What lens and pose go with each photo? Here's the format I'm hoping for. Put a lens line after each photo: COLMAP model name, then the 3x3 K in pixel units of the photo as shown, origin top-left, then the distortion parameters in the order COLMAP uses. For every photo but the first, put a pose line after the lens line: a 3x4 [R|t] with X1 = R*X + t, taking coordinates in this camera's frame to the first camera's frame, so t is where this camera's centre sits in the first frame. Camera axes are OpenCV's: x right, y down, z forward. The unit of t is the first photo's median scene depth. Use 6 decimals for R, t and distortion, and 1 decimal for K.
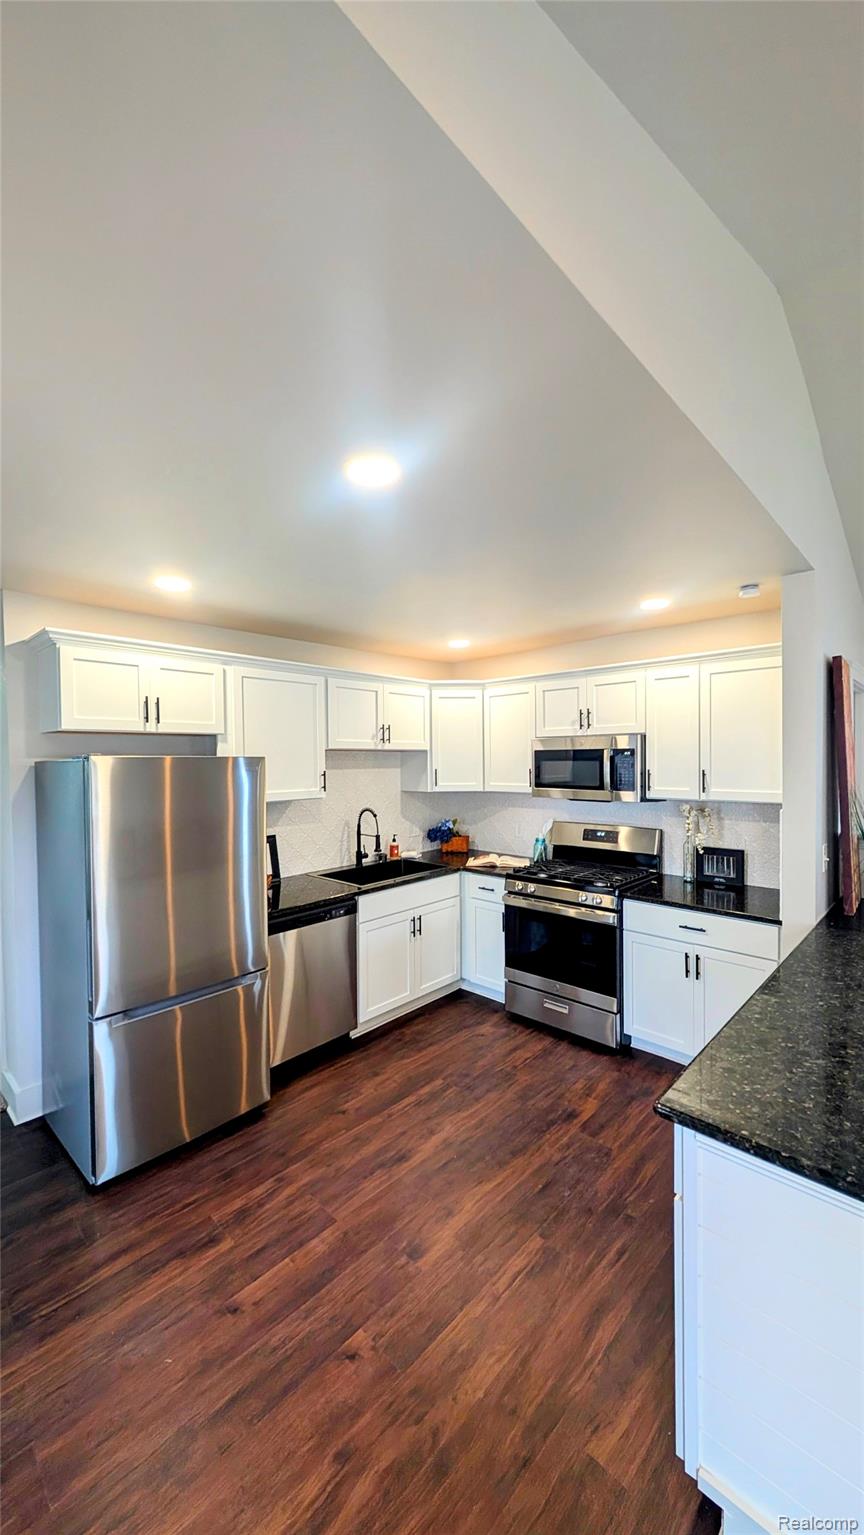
lens RADIAL K [[580.6, 0, 432.0], [0, 580.6, 767.5], [0, 0, 1]] dist [0.011508, 0.000061]
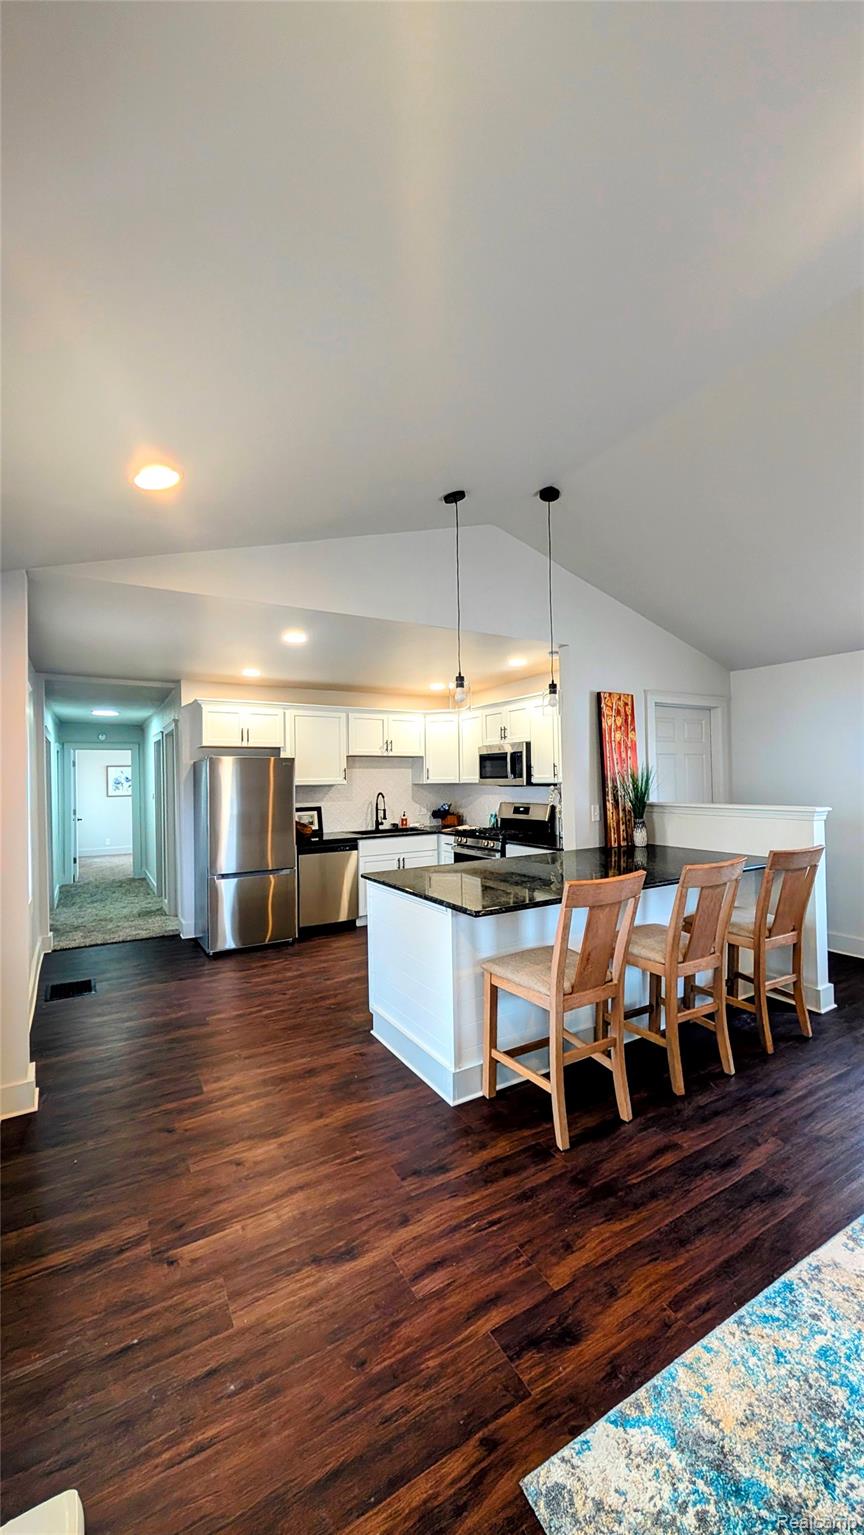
lens RADIAL K [[580.6, 0, 432.0], [0, 580.6, 767.5], [0, 0, 1]] dist [0.011508, 0.000061]
pose [[0.960275, -0.011174, -0.278832, 0.491683], [0.002195, 0.999470, -0.032494, 0.055362], [0.279048, 0.030591, 0.959790, -0.514422]]
